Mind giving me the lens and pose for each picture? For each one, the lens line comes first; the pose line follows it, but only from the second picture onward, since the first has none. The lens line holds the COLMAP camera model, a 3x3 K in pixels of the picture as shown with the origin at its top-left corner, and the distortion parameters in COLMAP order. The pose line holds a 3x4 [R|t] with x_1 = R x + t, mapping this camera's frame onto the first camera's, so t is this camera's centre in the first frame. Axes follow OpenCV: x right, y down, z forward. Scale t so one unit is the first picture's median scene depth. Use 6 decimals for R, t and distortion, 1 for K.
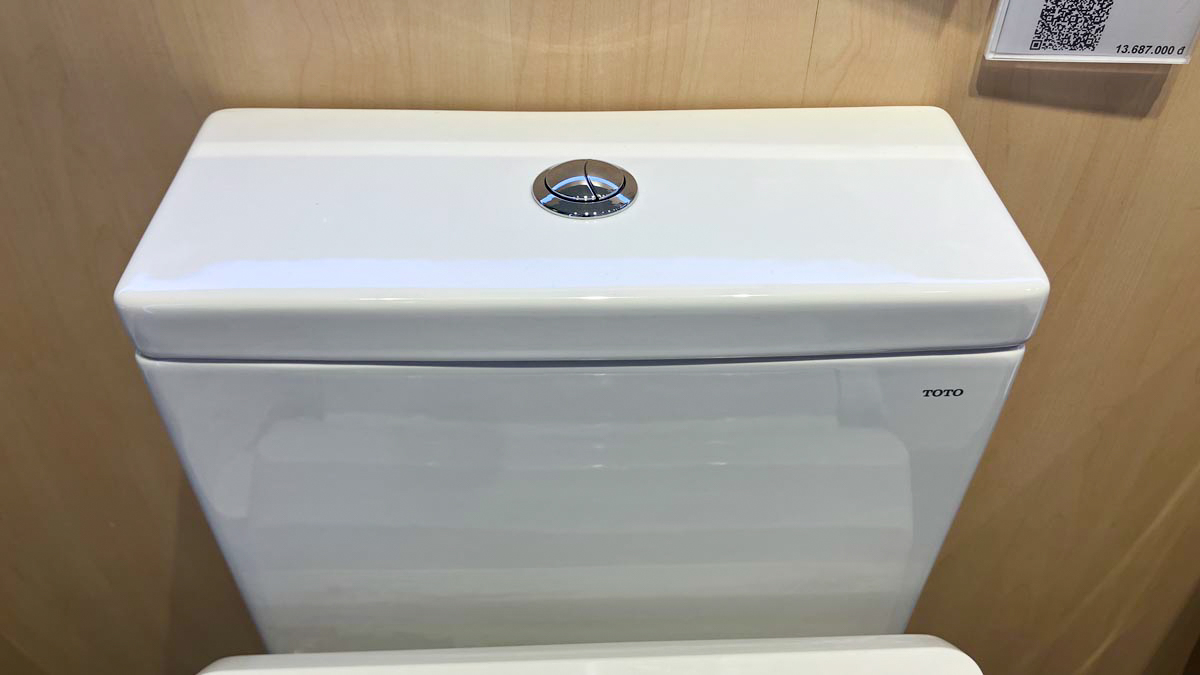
lens RADIAL K [[1037.9, 0, 602.3], [0, 1037.9, 383.2], [0, 0, 1]] dist [-0.002801, 0.005520]
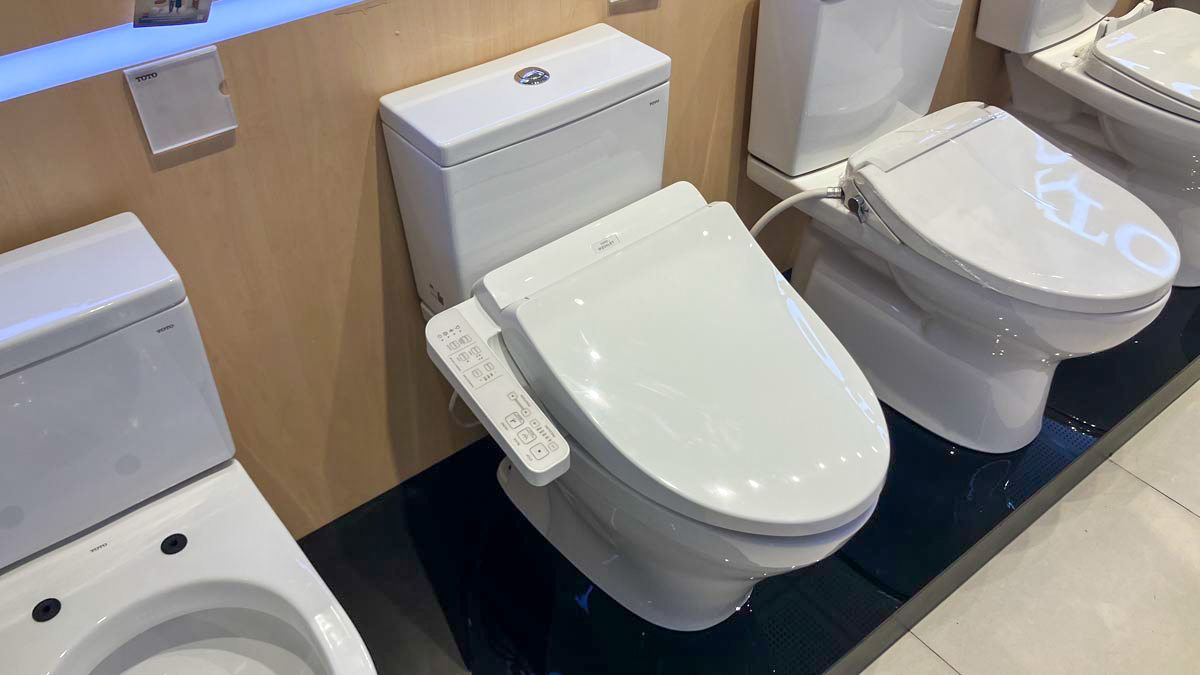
lens RADIAL K [[985.3, 0, 601.2], [0, 985.3, 330.9], [0, 0, 1]] dist [-0.005147, 0.014267]
pose [[0.800113, -0.404260, 0.443162, -1.274228], [0.421327, 0.904611, 0.064513, 0.340741], [-0.426970, 0.135098, 0.894117, -1.367468]]
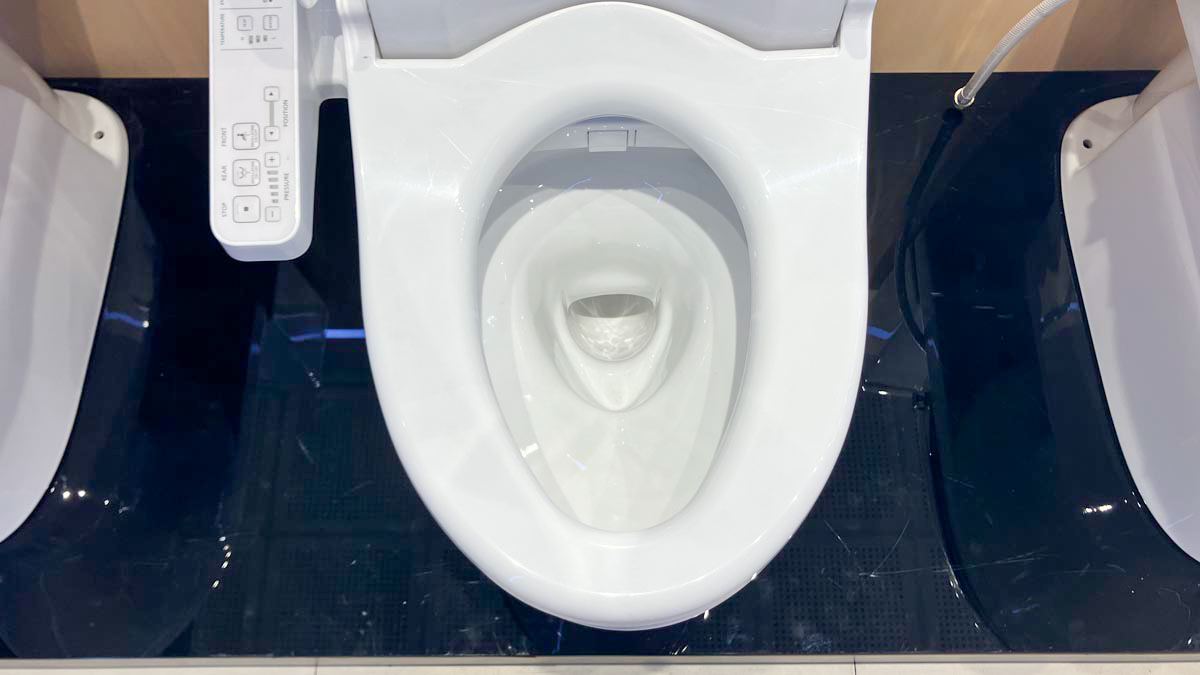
lens RADIAL K [[985.3, 0, 601.2], [0, 985.3, 330.9], [0, 0, 1]] dist [-0.005147, 0.014267]
pose [[0.999575, 0.018810, -0.022253, 0.022328], [-0.007328, 0.901455, 0.432810, 0.255816], [0.028202, -0.432464, 0.901210, -0.456302]]
